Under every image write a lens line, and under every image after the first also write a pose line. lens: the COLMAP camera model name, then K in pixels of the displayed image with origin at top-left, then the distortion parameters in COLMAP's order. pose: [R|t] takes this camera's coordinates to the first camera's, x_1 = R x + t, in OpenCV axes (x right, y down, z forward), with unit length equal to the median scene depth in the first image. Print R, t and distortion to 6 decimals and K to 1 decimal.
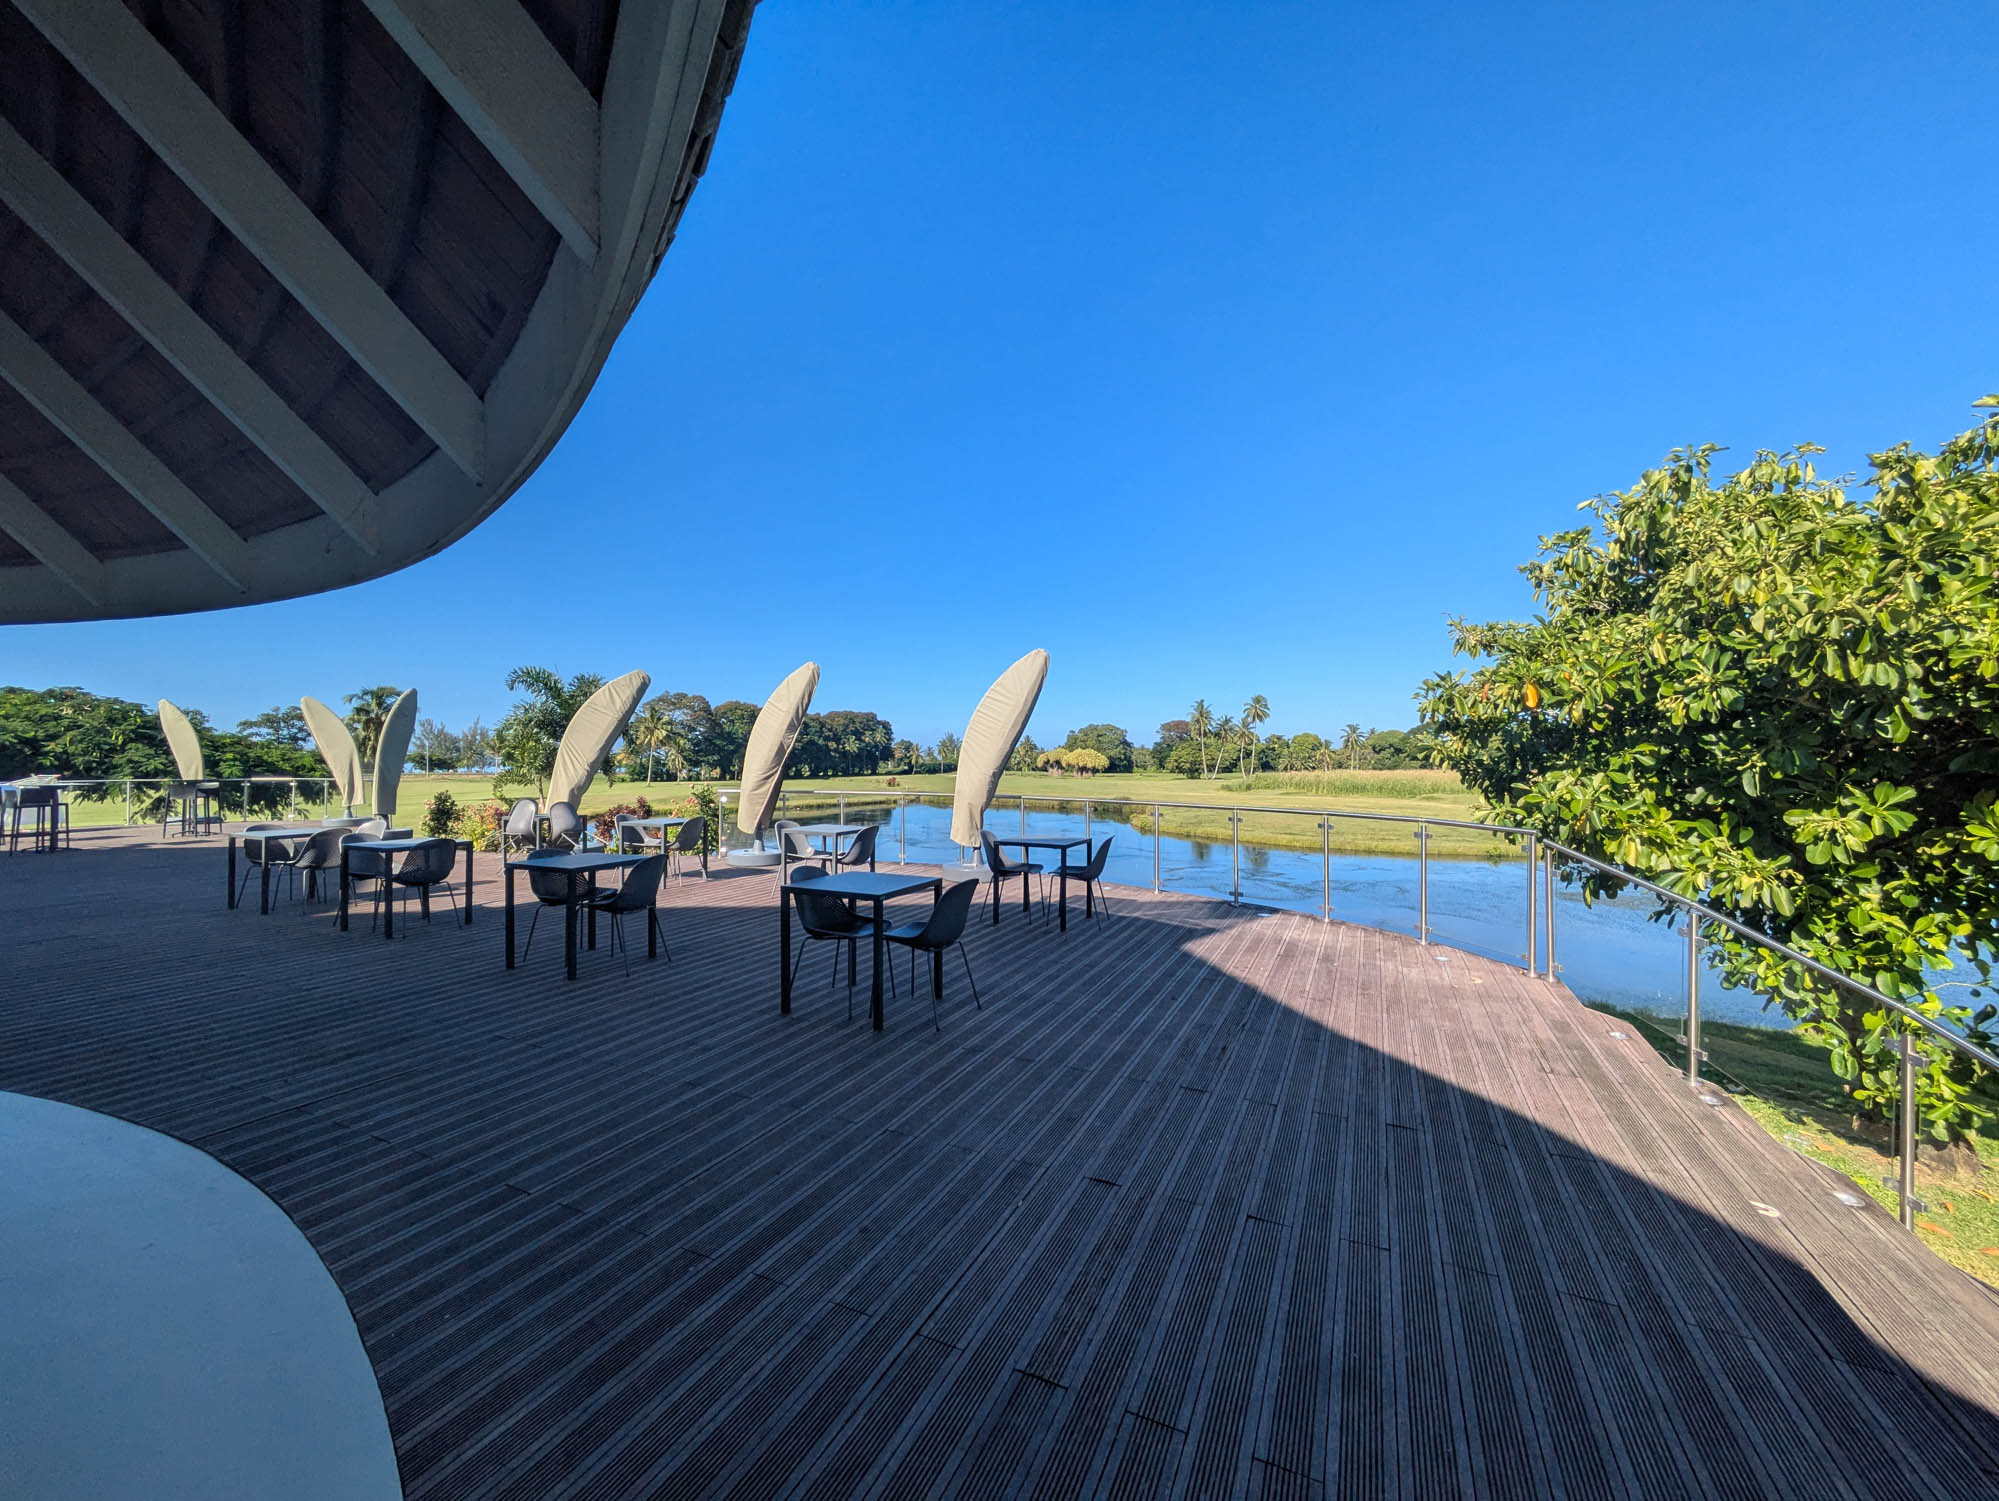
lens RADIAL K [[798.6, 0, 993.6], [0, 798.6, 761.1], [0, 0, 1]] dist [0.000813, 0.001529]
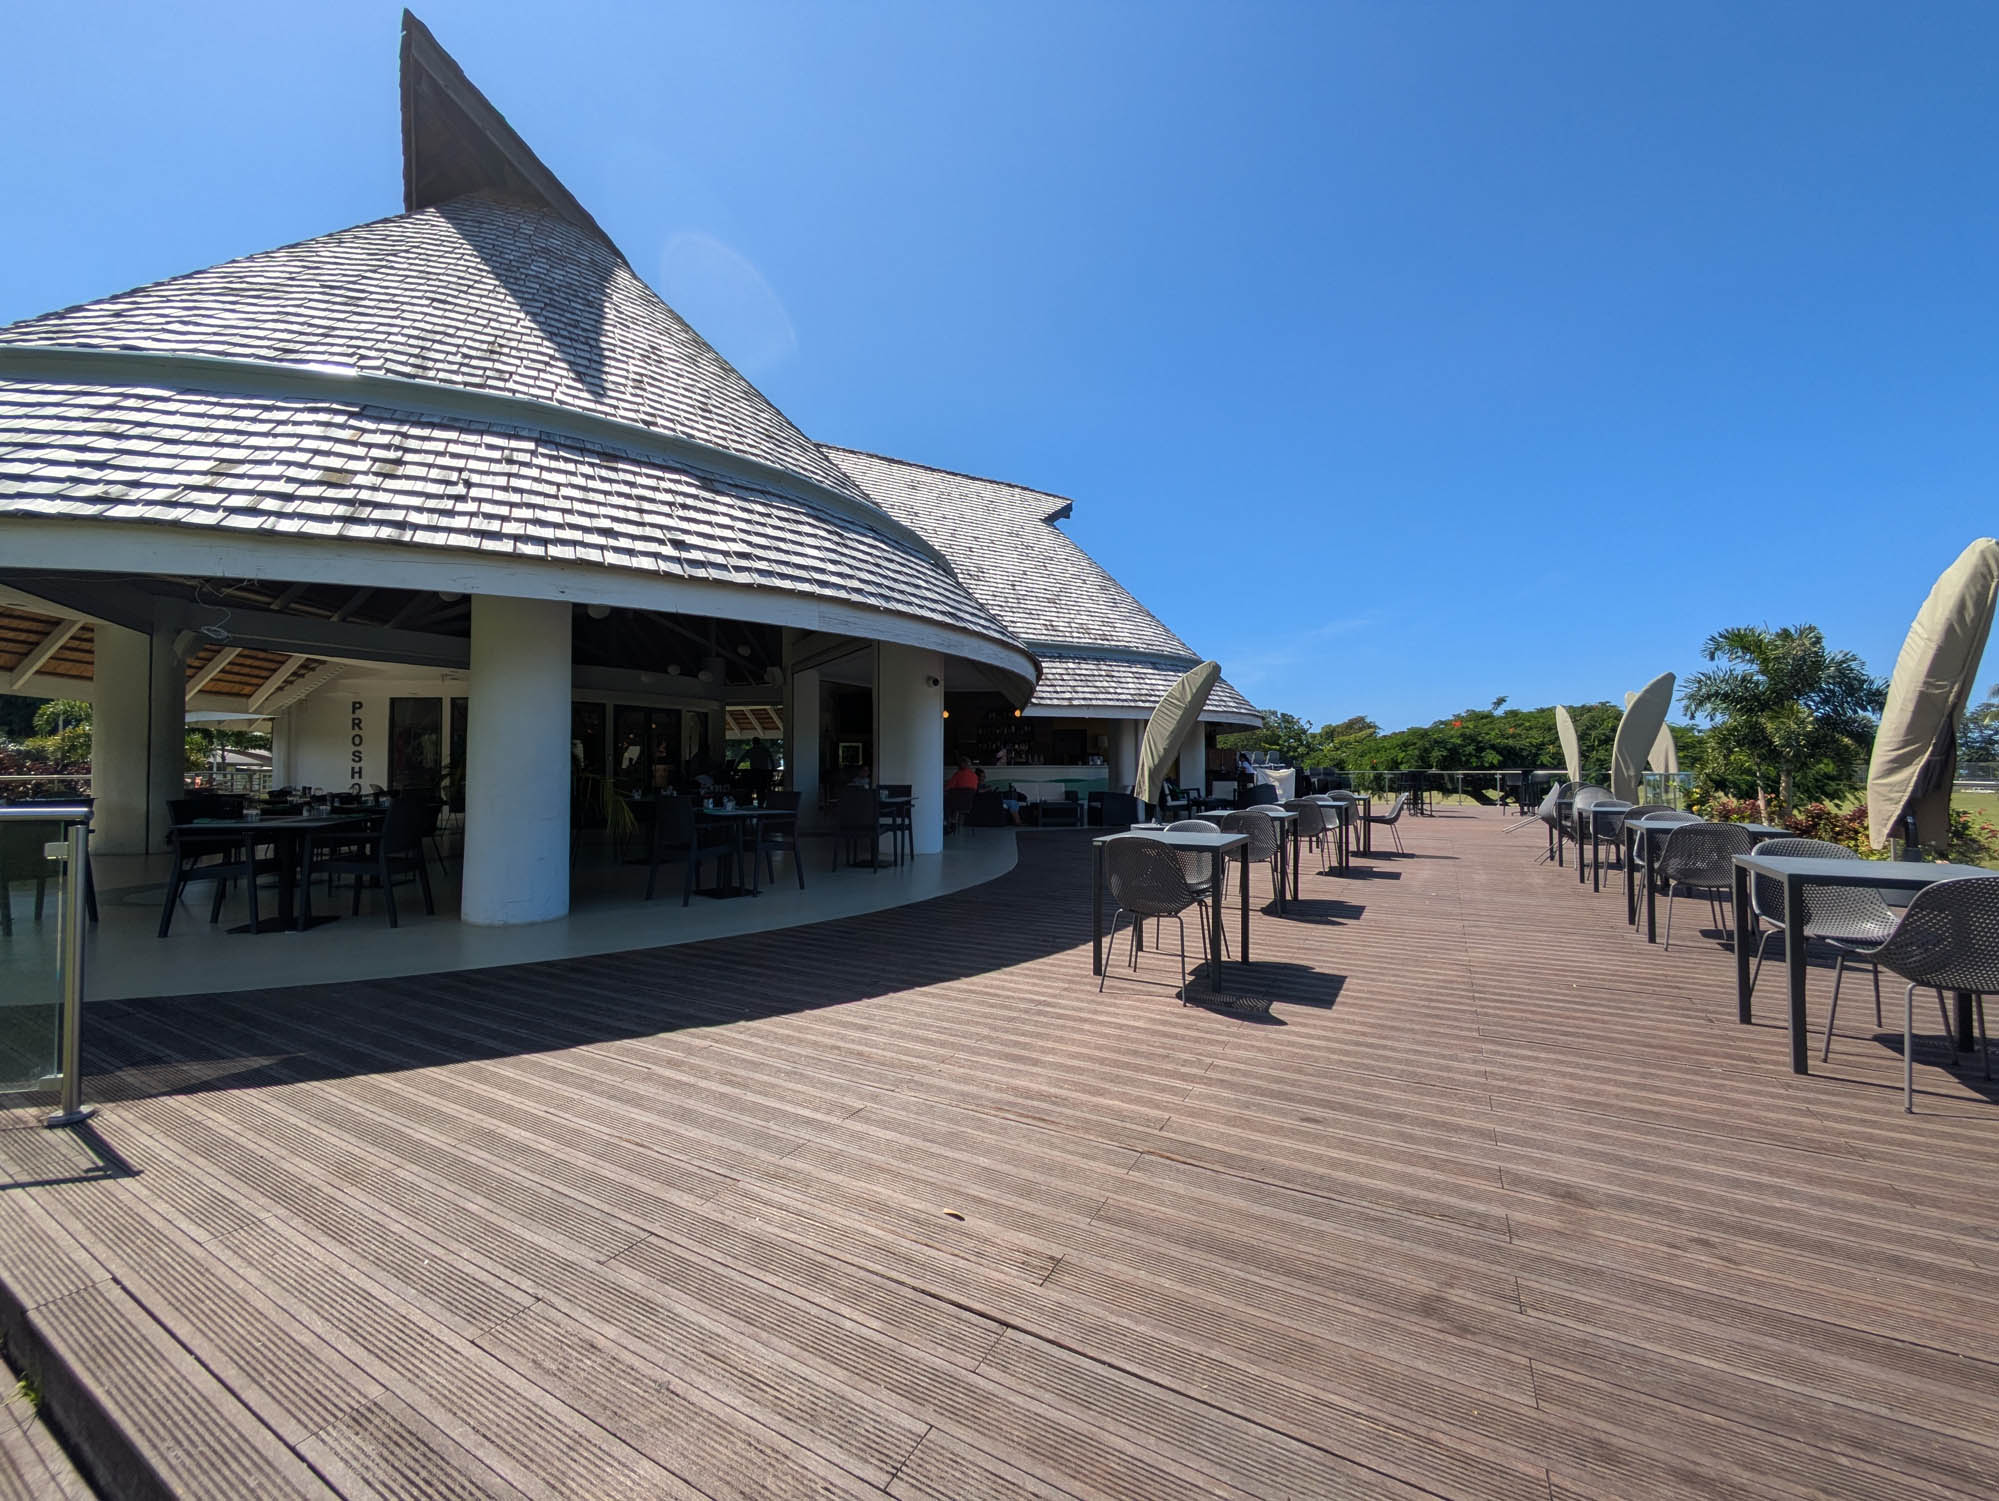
lens RADIAL K [[798.6, 0, 1001.1], [0, 798.6, 752.0], [0, 0, 1]] dist [0.000813, 0.001529]
pose [[-0.067596, -0.016513, -0.997576, 0.898069], [-0.002675, 0.999862, -0.016370, 0.076400], [0.997709, 0.001562, -0.067631, 0.979068]]
